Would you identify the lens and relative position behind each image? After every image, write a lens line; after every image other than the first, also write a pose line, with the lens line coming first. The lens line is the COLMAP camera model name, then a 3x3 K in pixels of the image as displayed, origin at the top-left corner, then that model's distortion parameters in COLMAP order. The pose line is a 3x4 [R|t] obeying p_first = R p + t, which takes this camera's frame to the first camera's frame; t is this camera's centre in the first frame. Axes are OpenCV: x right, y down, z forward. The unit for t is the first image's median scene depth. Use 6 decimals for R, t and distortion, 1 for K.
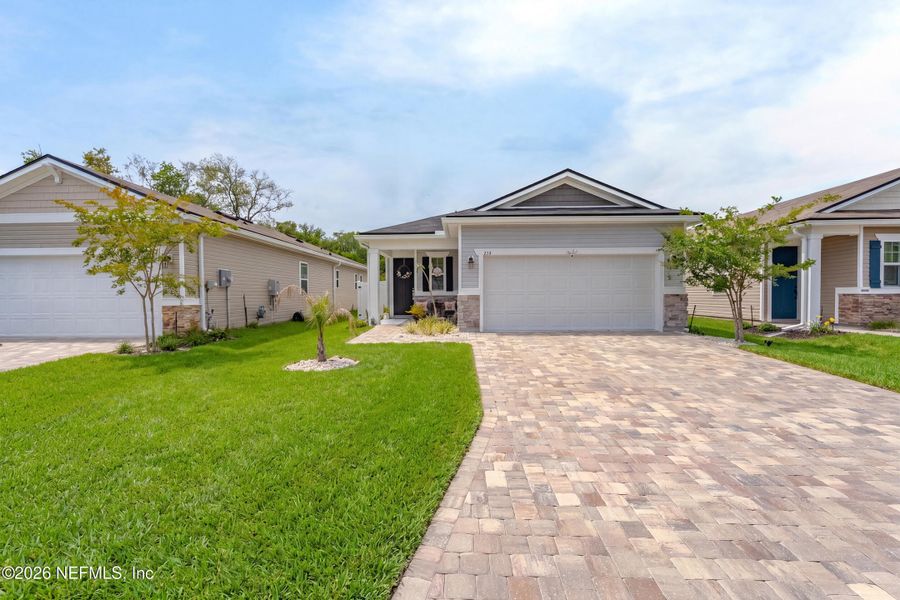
lens RADIAL K [[405.6, 0, 448.3], [0, 405.6, 302.8], [0, 0, 1]] dist [-0.009863, 0.001018]
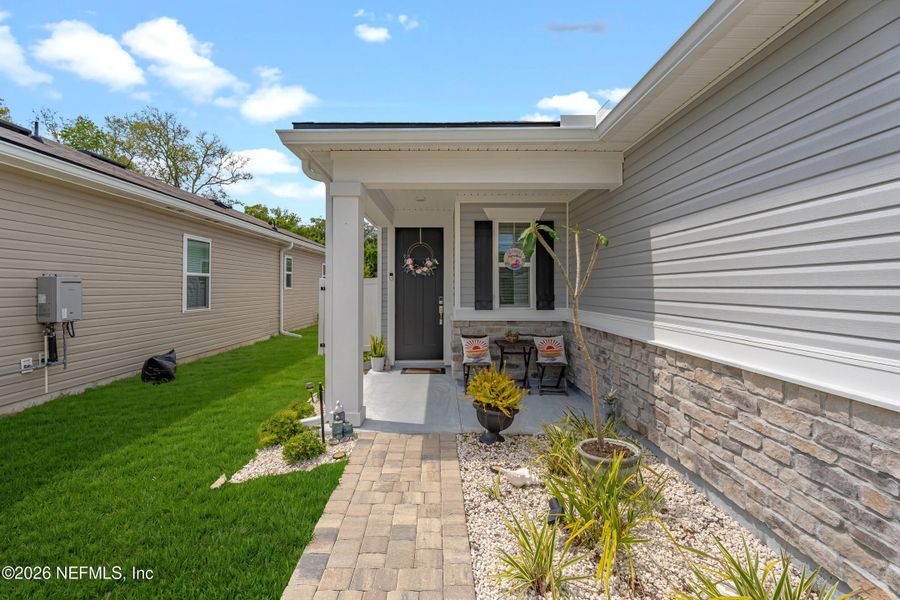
lens RADIAL K [[405.6, 0, 448.3], [0, 405.6, 302.8], [0, 0, 1]] dist [-0.009863, 0.001018]
pose [[0.999144, 0.005136, 0.041055, -0.072099], [-0.005947, 0.999789, 0.019659, -0.028828], [-0.040945, -0.019886, 0.998963, 0.424055]]
